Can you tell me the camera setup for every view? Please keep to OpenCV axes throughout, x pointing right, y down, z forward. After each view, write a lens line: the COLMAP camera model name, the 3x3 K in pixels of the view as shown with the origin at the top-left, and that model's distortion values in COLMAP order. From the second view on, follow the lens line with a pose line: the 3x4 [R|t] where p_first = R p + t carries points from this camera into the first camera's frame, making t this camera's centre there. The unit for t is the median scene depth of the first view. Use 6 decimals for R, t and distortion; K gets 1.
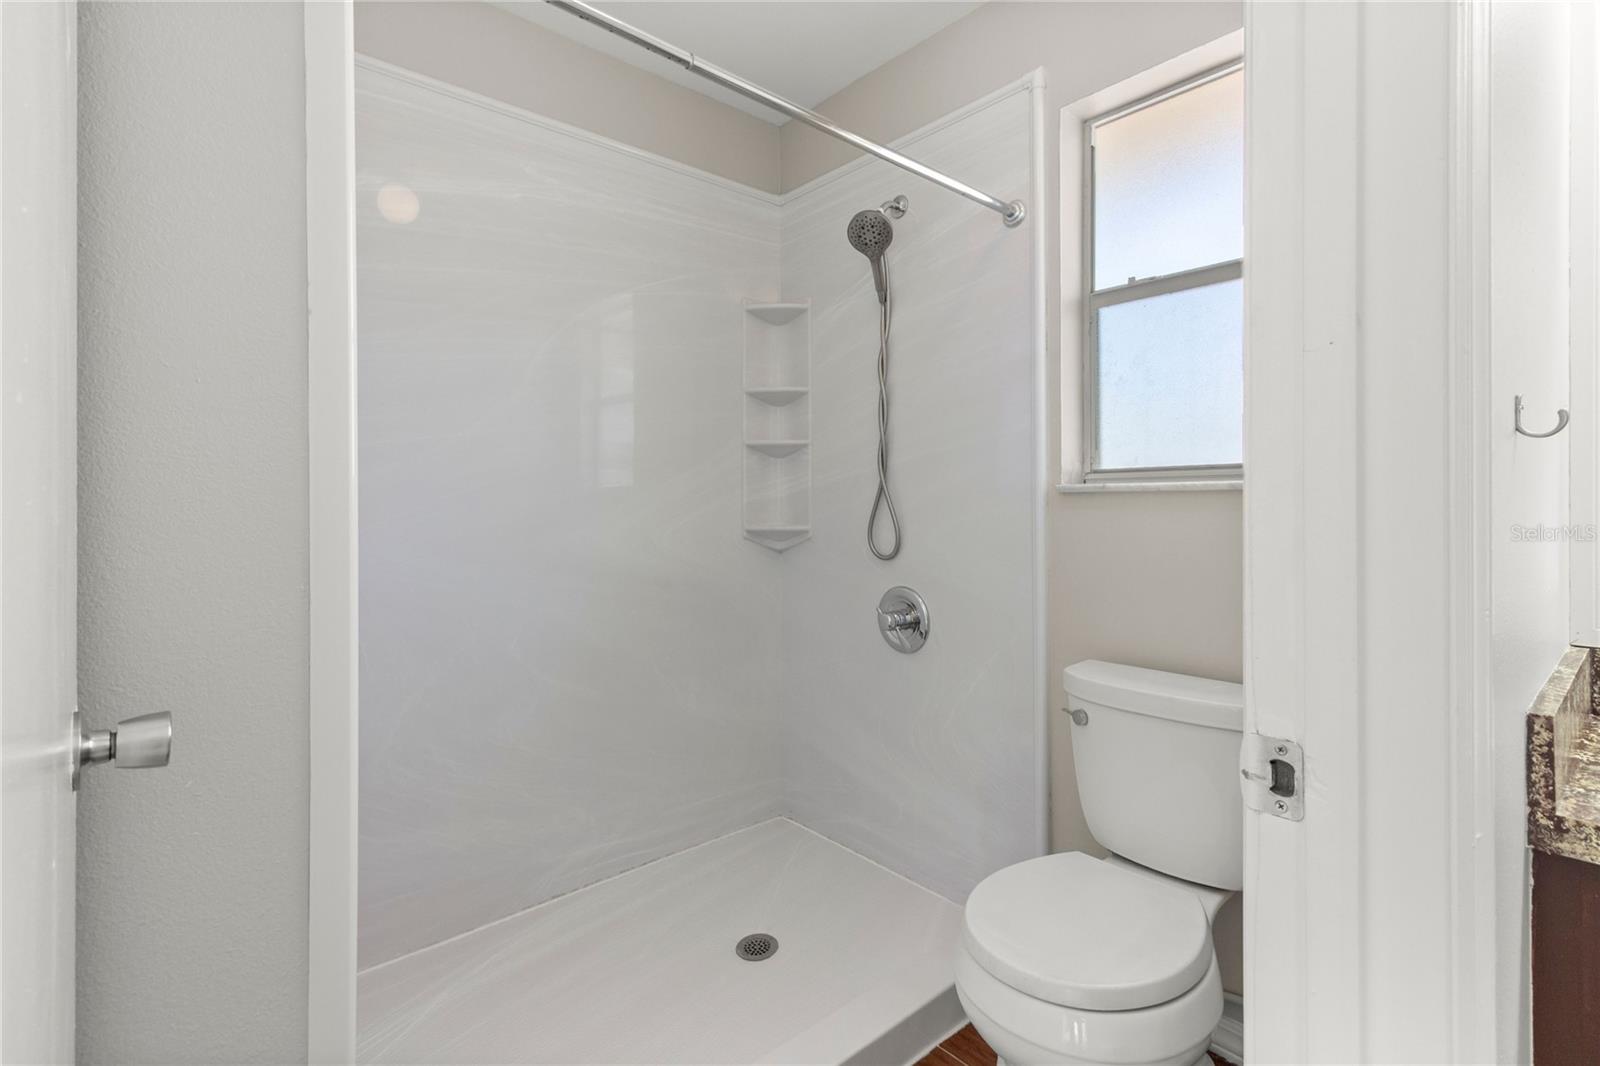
lens RADIAL K [[744.5, 0, 808.3], [0, 744.5, 505.7], [0, 0, 1]] dist [0.003005, -0.000381]
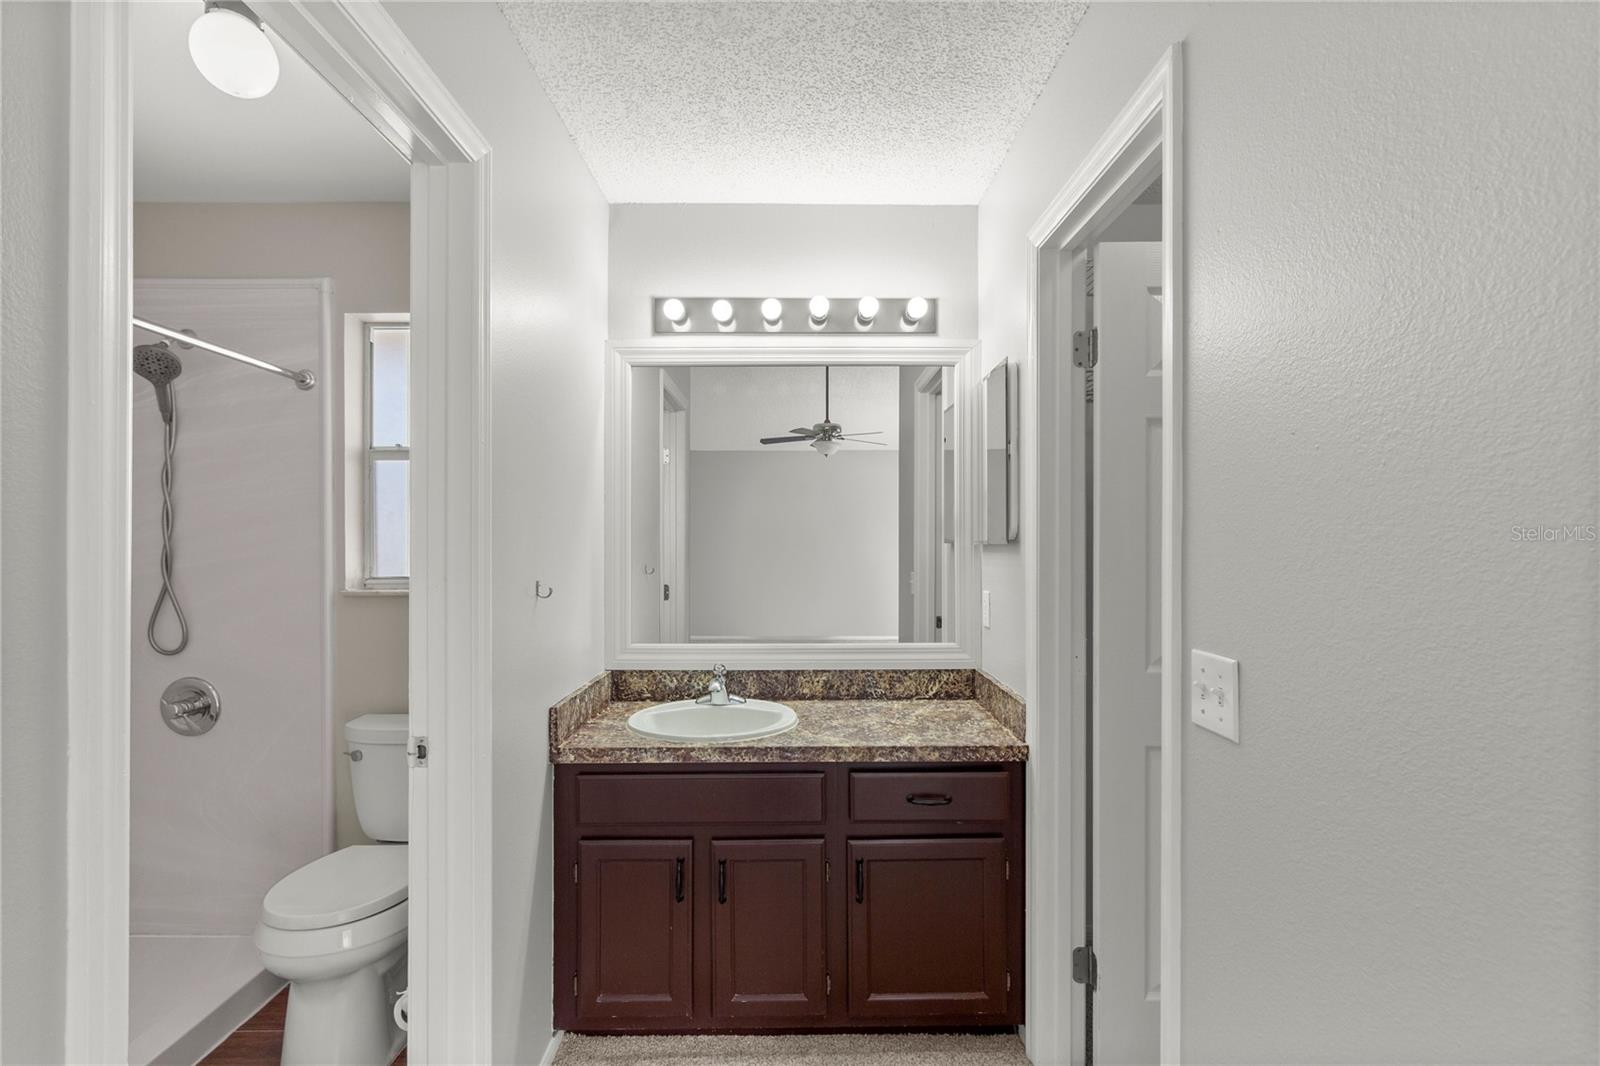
lens RADIAL K [[744.5, 0, 803.5], [0, 744.5, 542.3], [0, 0, 1]] dist [0.003005, -0.000381]
pose [[0.657390, 0.002061, 0.753548, -0.131231], [0.000849, 0.999994, -0.003475, -0.104511], [-0.753550, 0.002925, 0.657384, -0.506223]]
